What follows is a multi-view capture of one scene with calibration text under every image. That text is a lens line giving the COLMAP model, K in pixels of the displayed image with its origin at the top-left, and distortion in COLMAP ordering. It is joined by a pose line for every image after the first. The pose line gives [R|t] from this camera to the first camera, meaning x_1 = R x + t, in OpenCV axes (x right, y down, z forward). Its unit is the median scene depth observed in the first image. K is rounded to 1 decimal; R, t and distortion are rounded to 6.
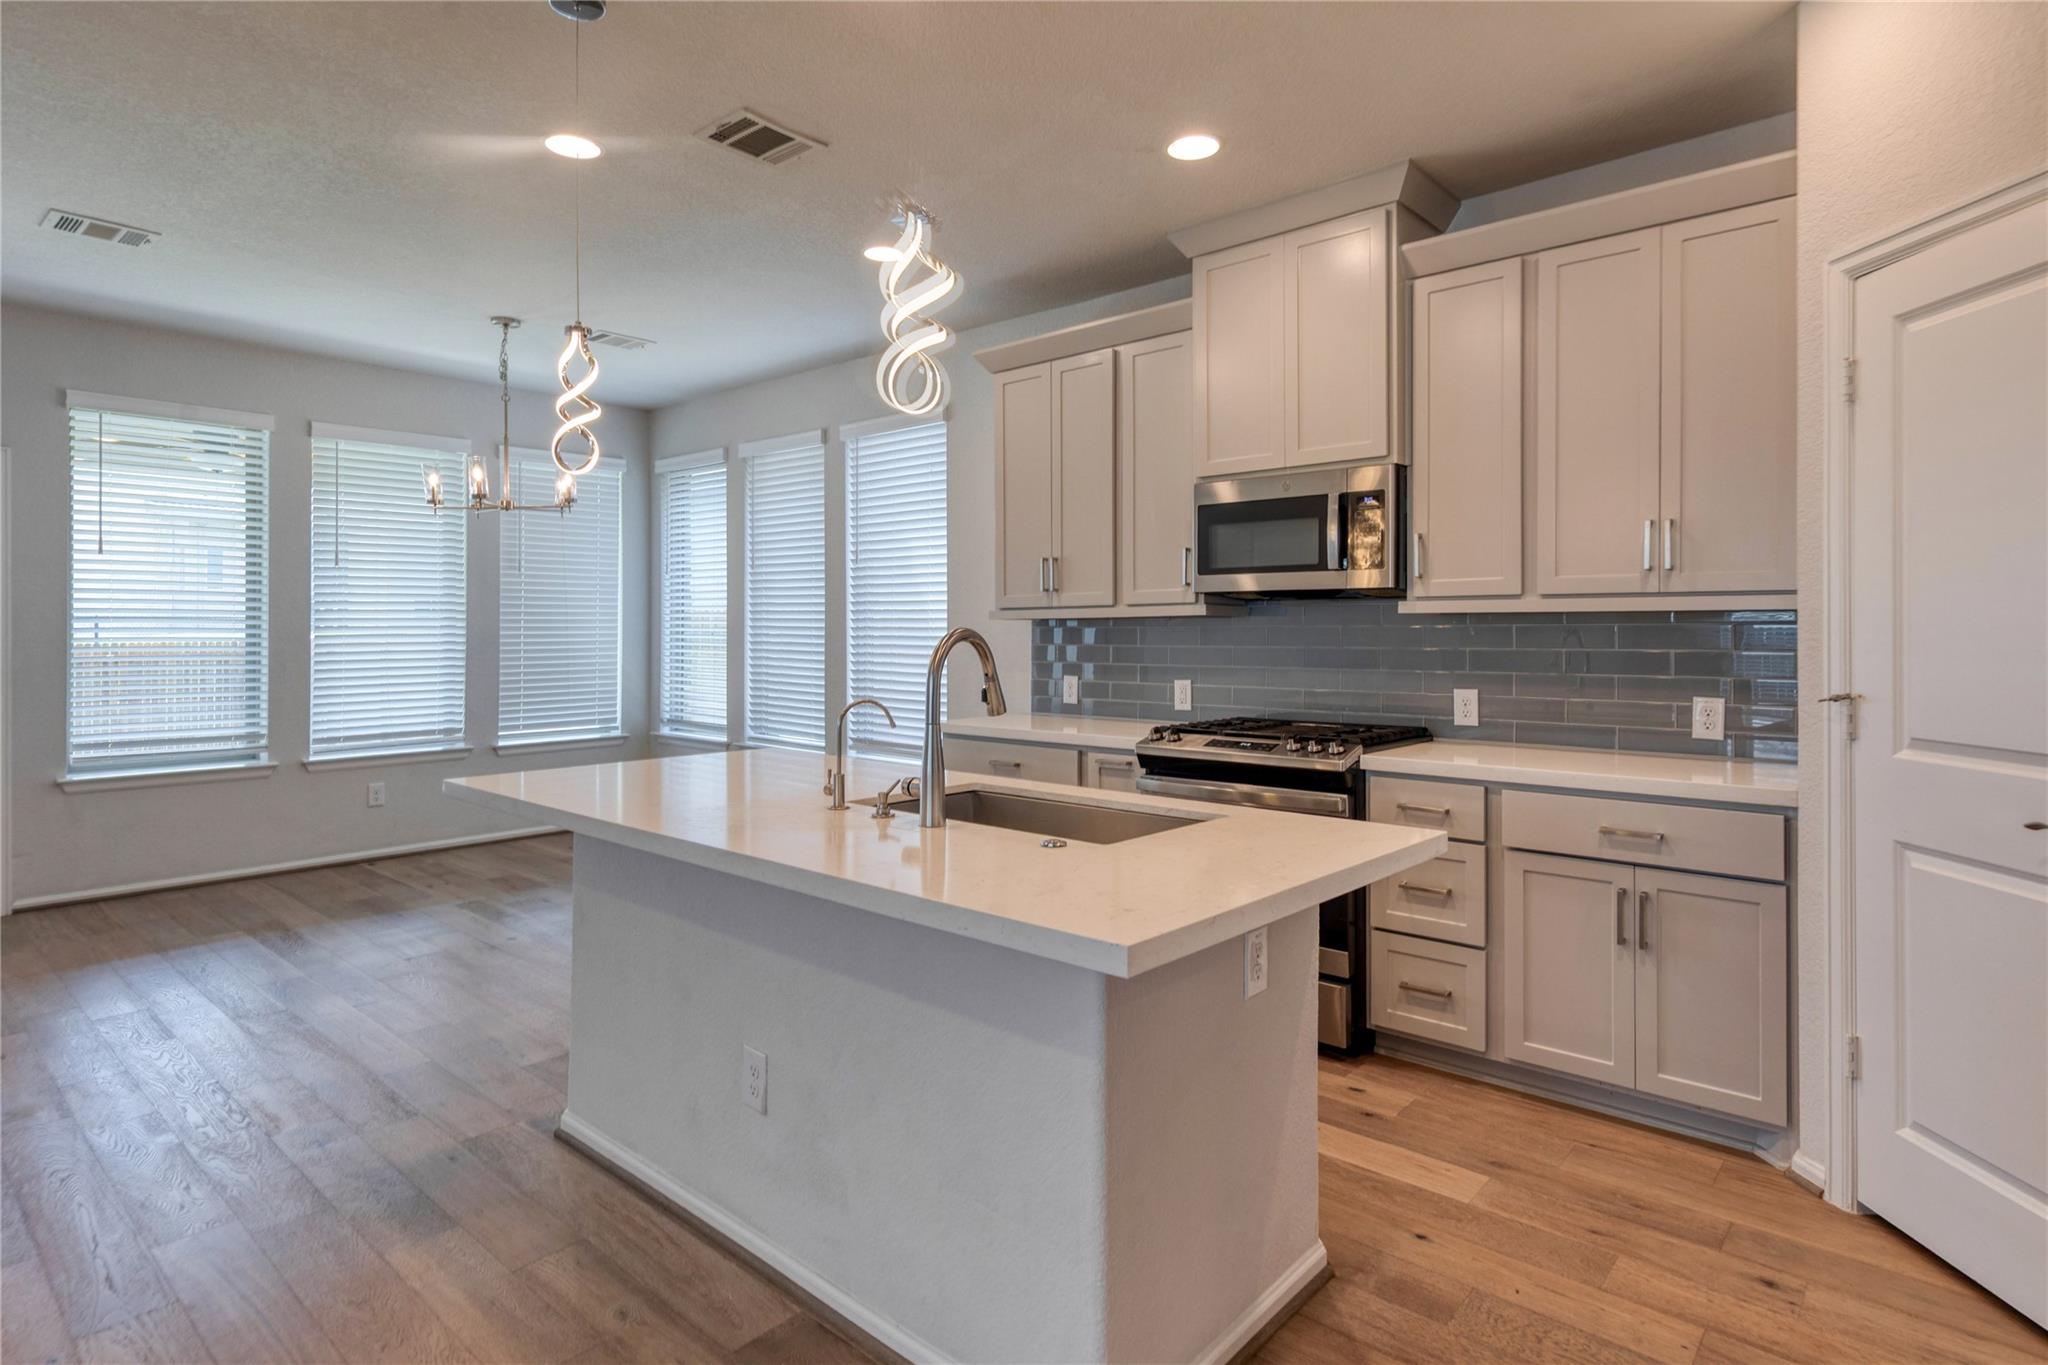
lens RADIAL K [[1075.6, 0, 1024.0], [0, 1075.6, 632.9], [0, 0, 1]] dist [0.005155, 0.000898]
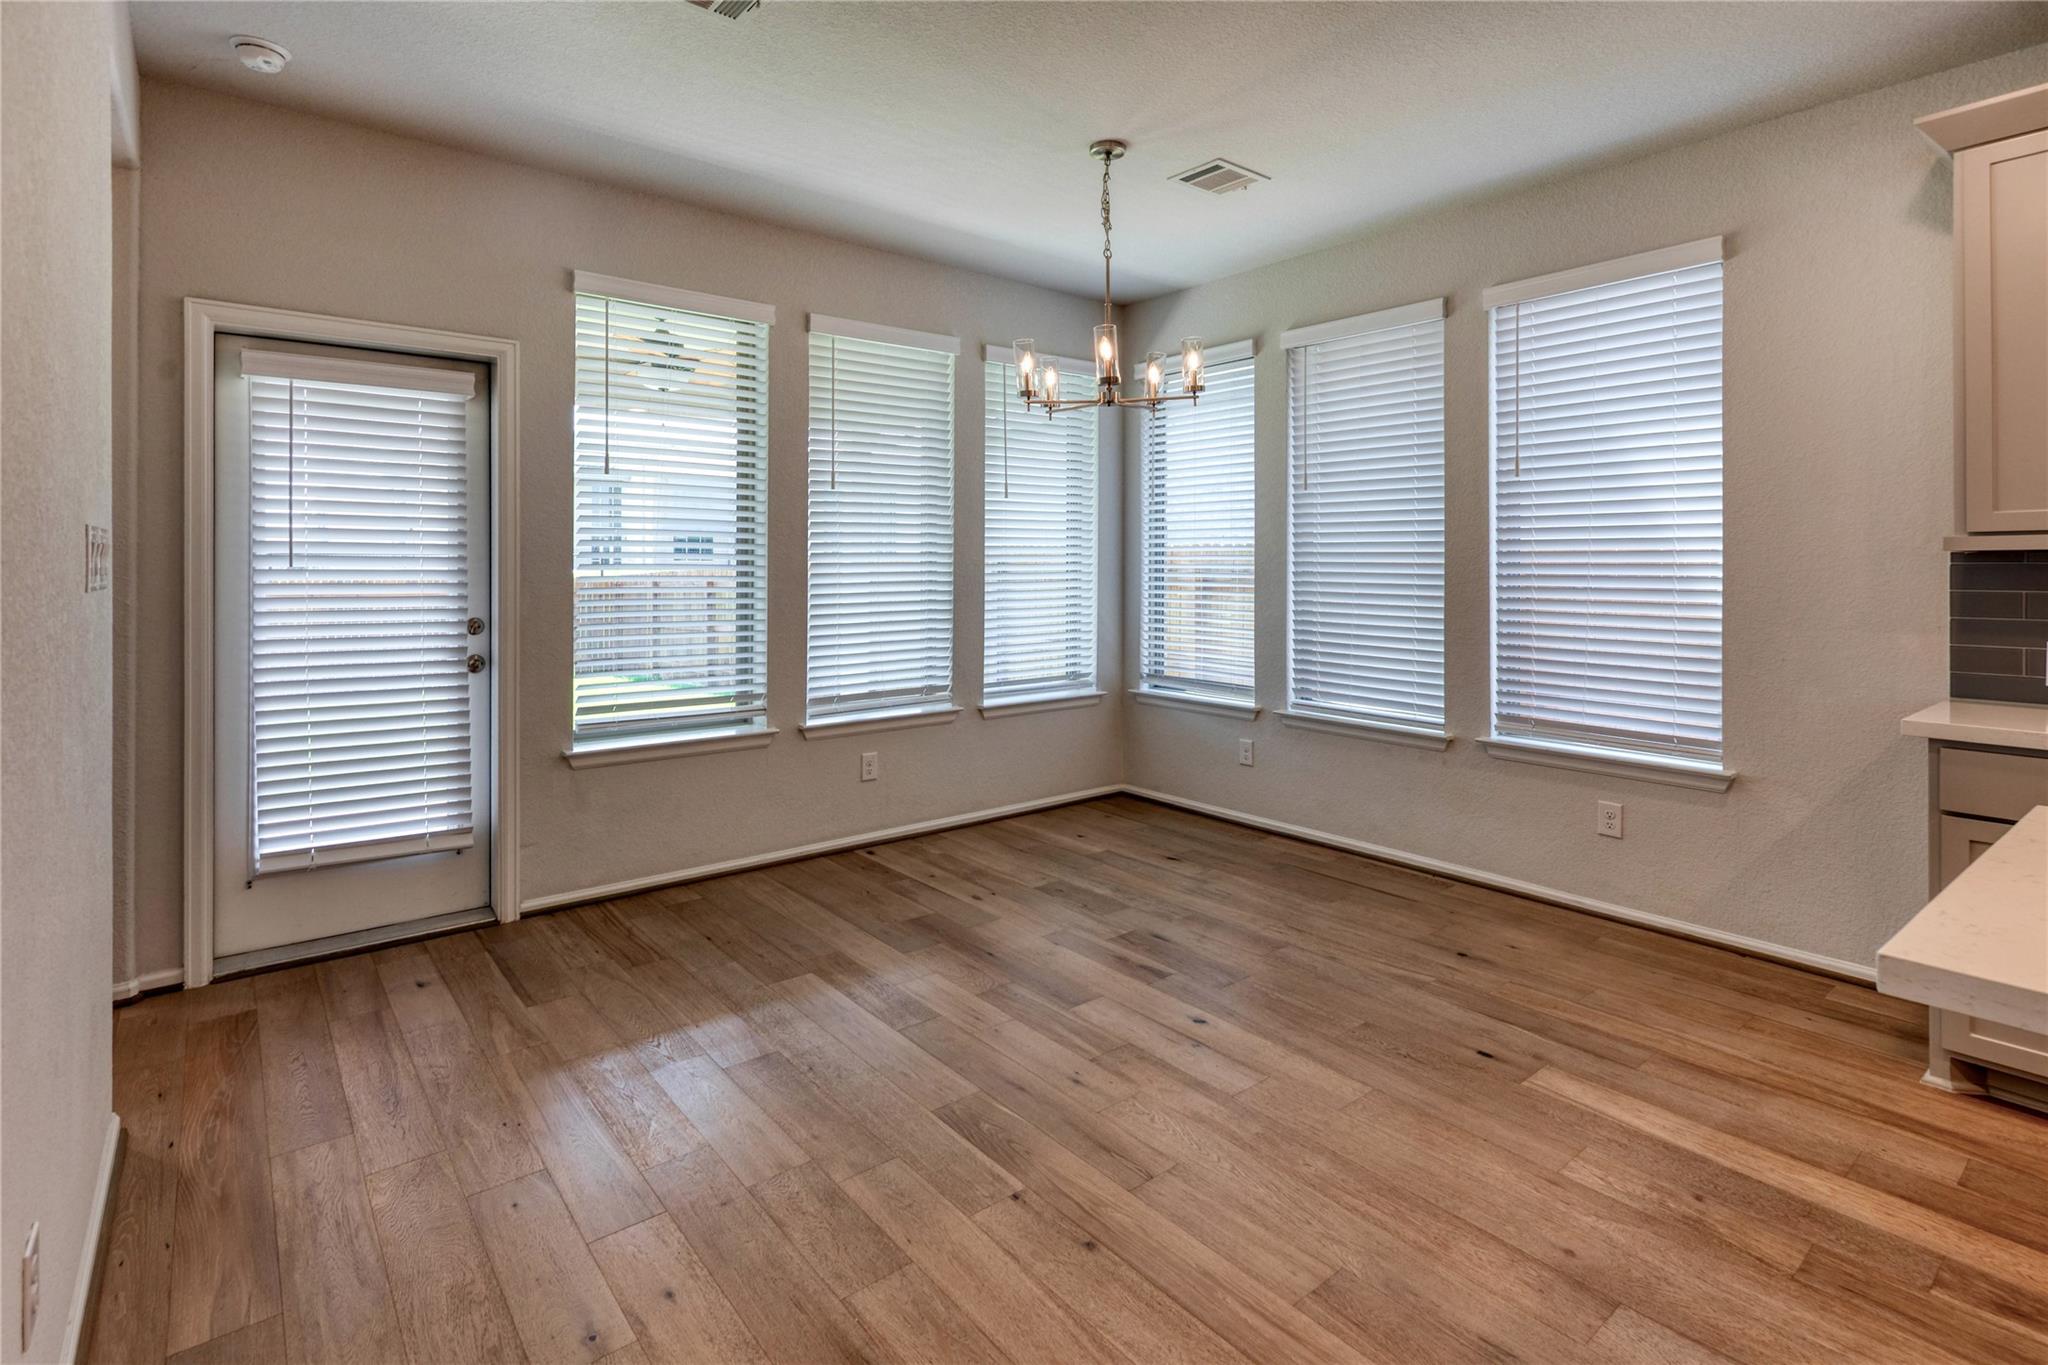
lens RADIAL K [[990.6, 0, 1012.2], [0, 990.6, 569.7], [0, 0, 1]] dist [0.000053, 0.000264]
pose [[0.984644, 0.000703, -0.174574, -0.452016], [-0.000587, 1.000000, 0.000720, -0.001753], [0.174575, -0.000606, 0.984644, 0.340452]]
